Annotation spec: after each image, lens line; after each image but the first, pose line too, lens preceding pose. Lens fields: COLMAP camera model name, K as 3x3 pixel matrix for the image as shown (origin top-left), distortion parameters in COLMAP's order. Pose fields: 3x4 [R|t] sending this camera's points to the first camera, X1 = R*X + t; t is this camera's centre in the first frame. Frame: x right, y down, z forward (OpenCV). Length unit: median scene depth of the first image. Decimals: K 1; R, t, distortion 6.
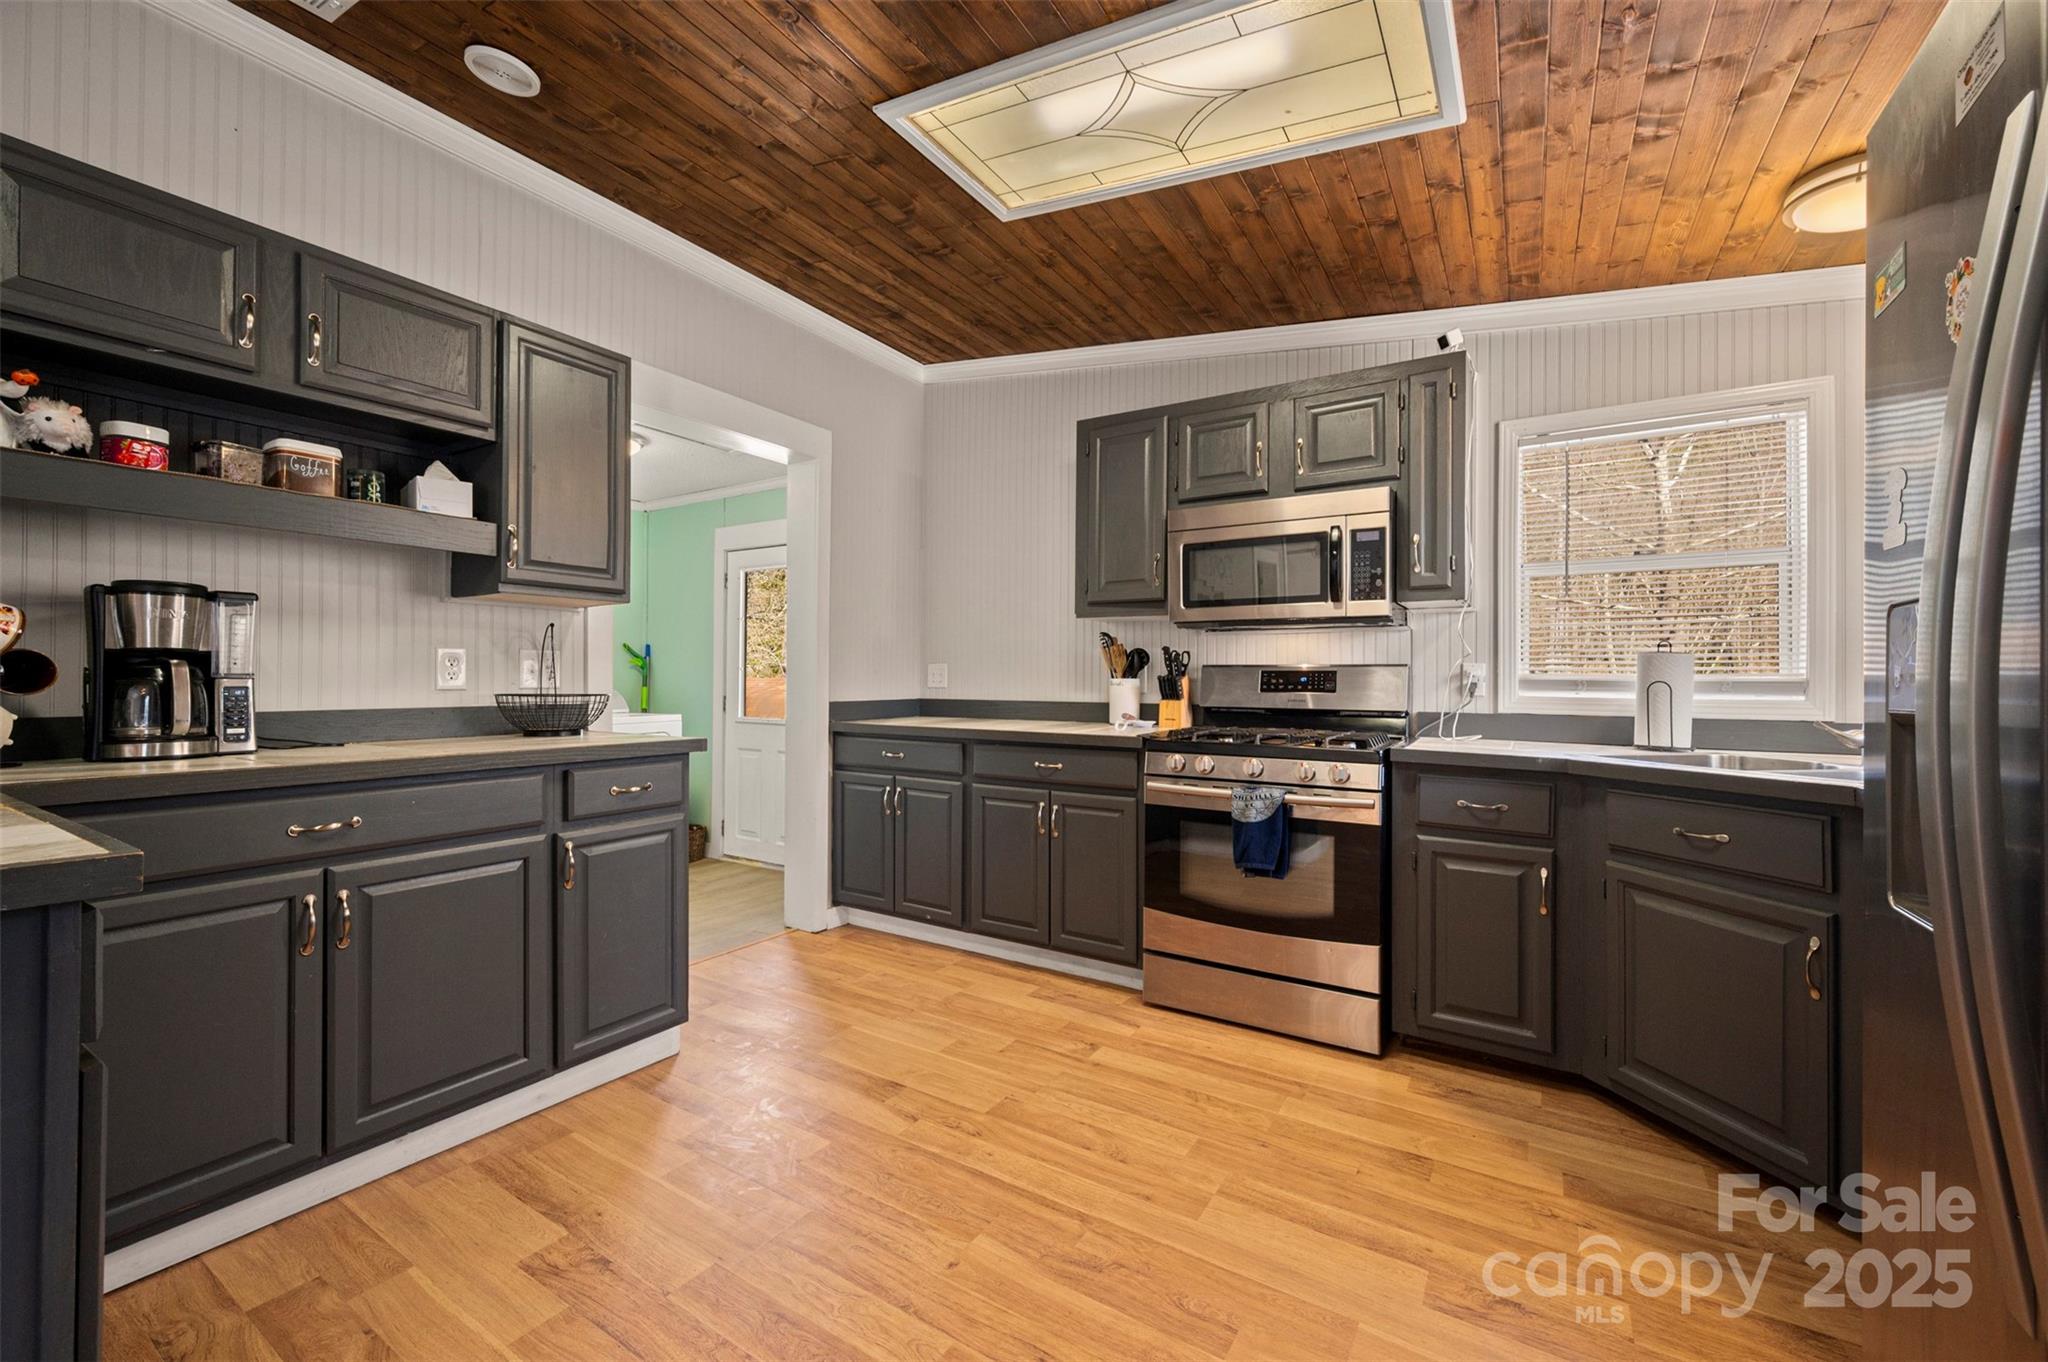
lens RADIAL K [[809.9, 0, 1038.6], [0, 809.9, 680.4], [0, 0, 1]] dist [-0.000969, -0.000573]
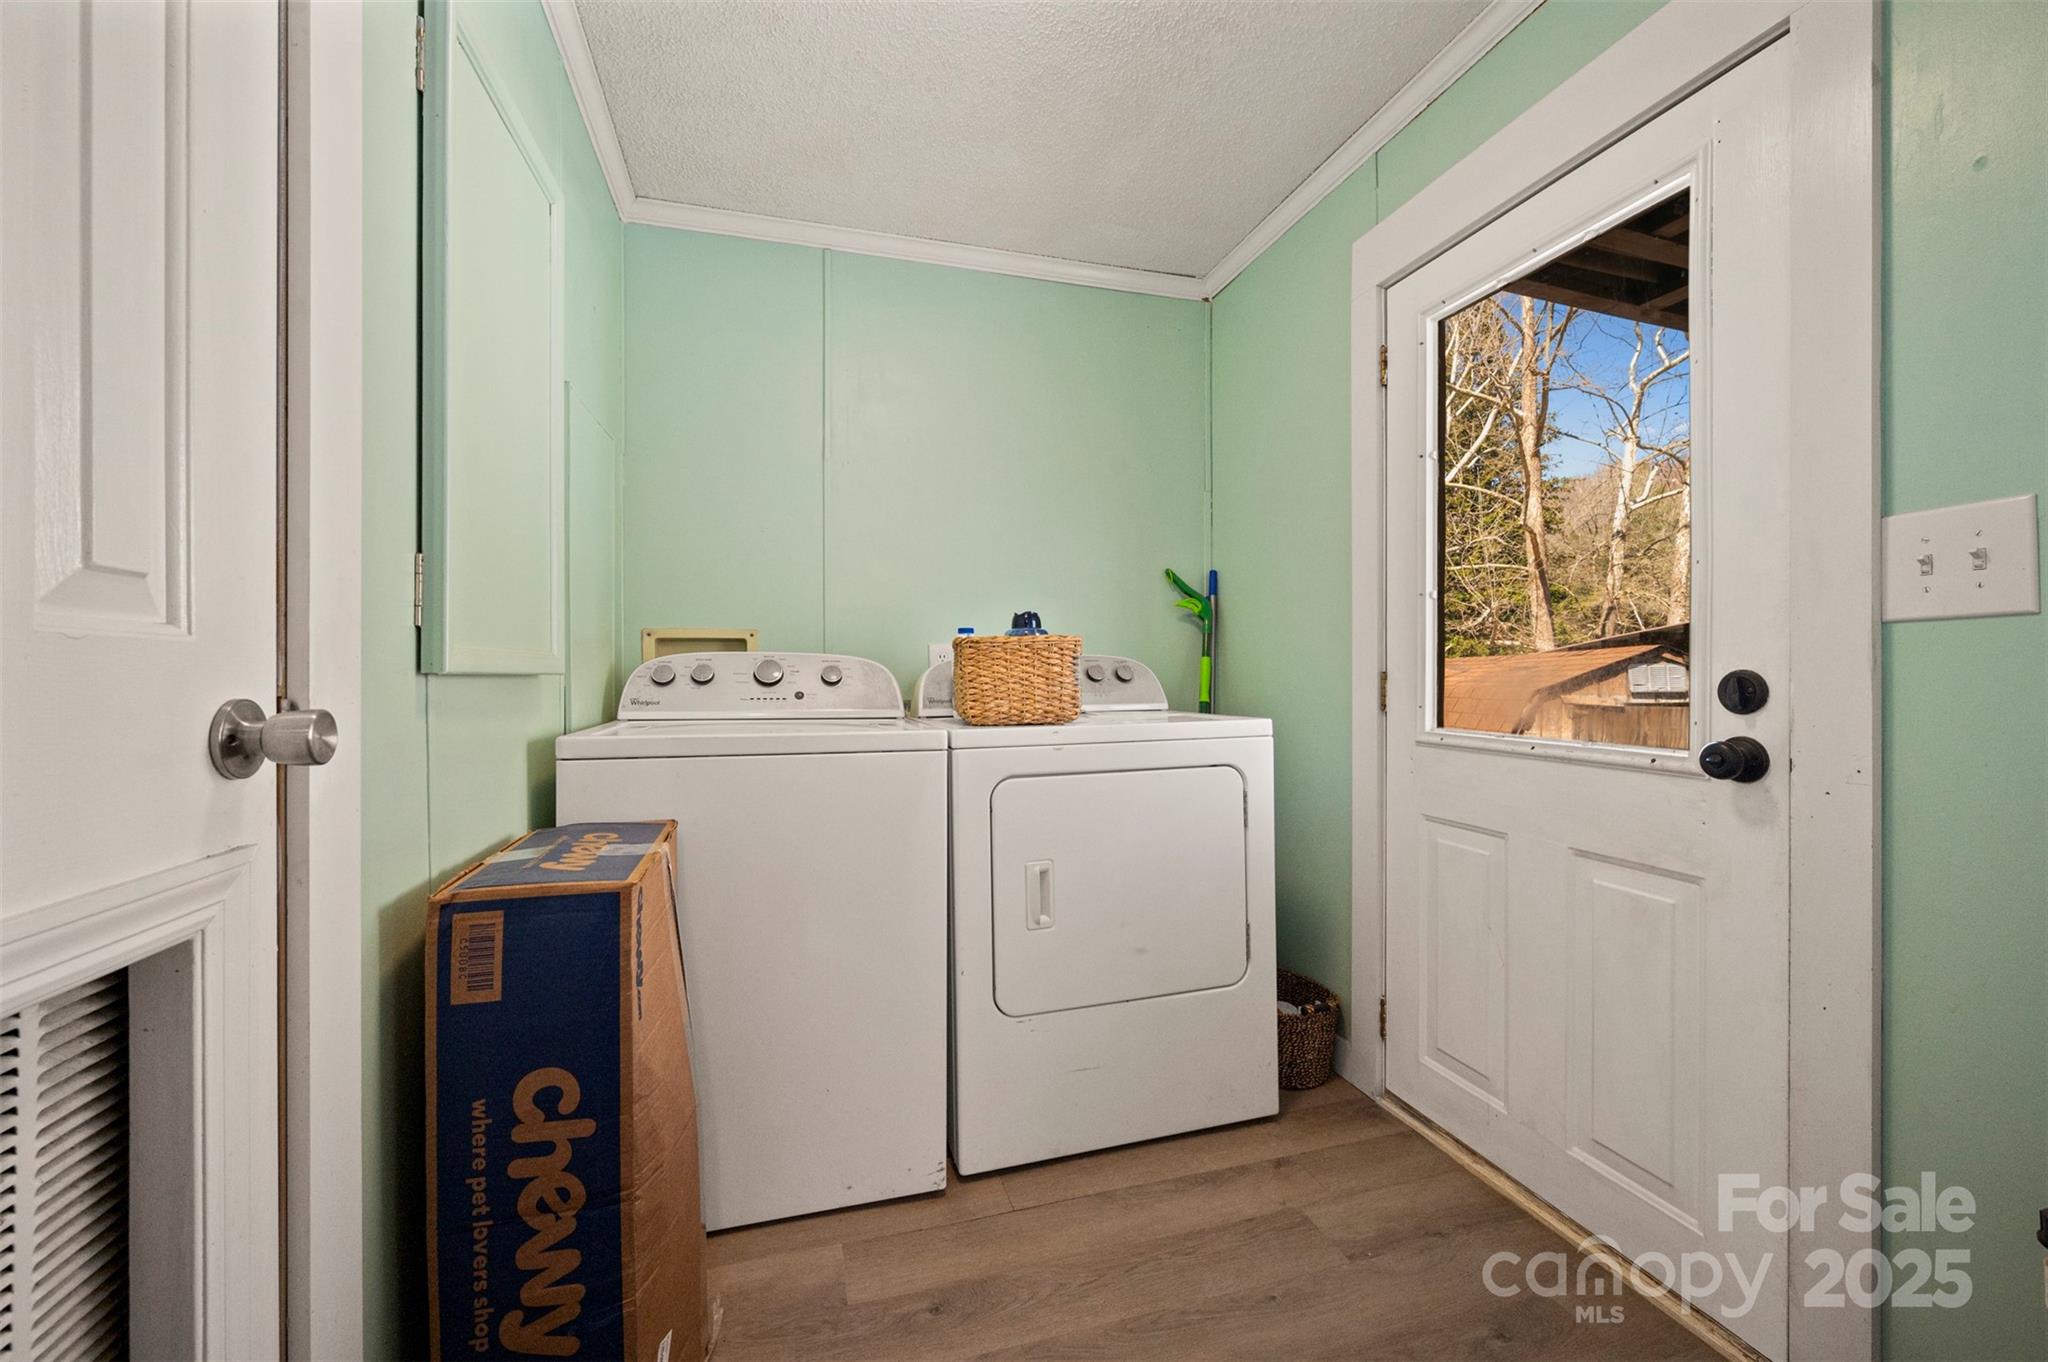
lens RADIAL K [[809.9, 0, 1034.5], [0, 809.9, 681.3], [0, 0, 1]] dist [-0.000969, -0.000573]
pose [[0.739374, -0.009691, -0.673225, -0.242332], [0.010339, 0.999942, -0.003039, 0.022353], [0.673215, -0.004714, 0.739432, 0.583371]]
